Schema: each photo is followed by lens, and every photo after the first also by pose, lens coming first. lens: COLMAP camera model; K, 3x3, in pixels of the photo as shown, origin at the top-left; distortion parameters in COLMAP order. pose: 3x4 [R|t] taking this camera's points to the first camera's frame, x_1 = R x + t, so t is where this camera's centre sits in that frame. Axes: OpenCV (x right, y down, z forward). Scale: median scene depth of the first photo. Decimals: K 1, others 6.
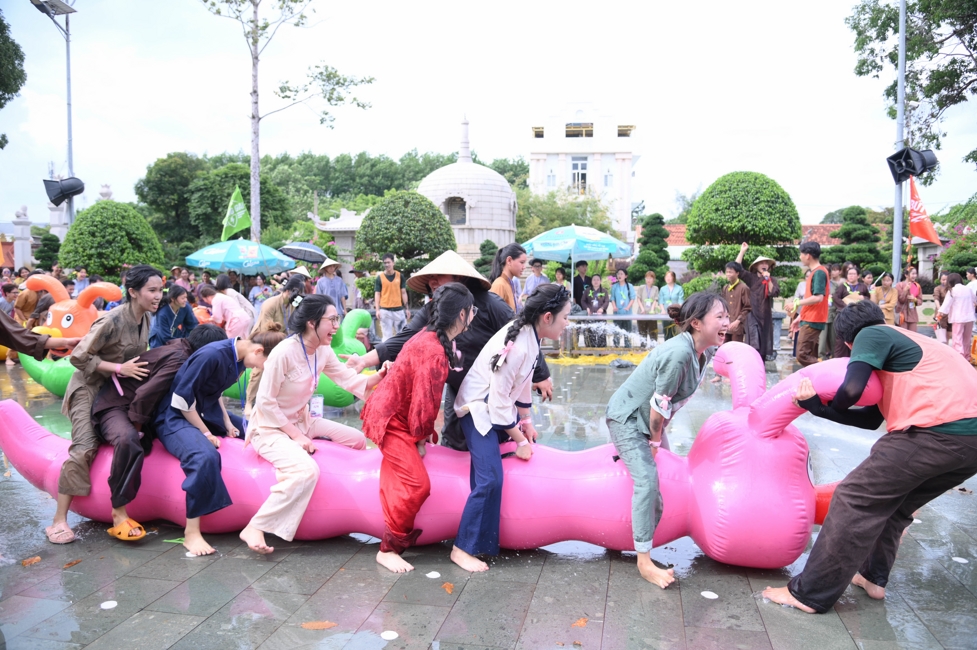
lens RADIAL K [[768.2, 0, 476.9], [0, 768.2, 326.1], [0, 0, 1]] dist [-0.079217, 0.051676]
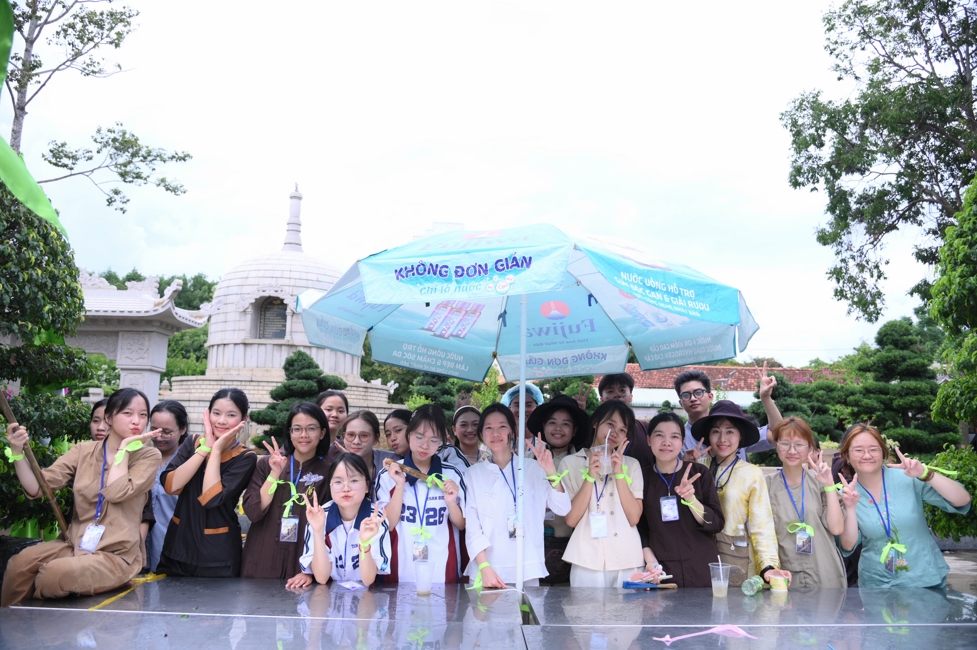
lens RADIAL K [[779.0, 0, 488.5], [0, 779.0, 325.0], [0, 0, 1]] dist [-0.037826, 0.008513]
pose [[0.980123, 0.050637, 0.191818, 0.024306], [-0.013888, 0.982018, -0.188275, -0.018516], [-0.197903, 0.181869, 0.963202, 0.279959]]
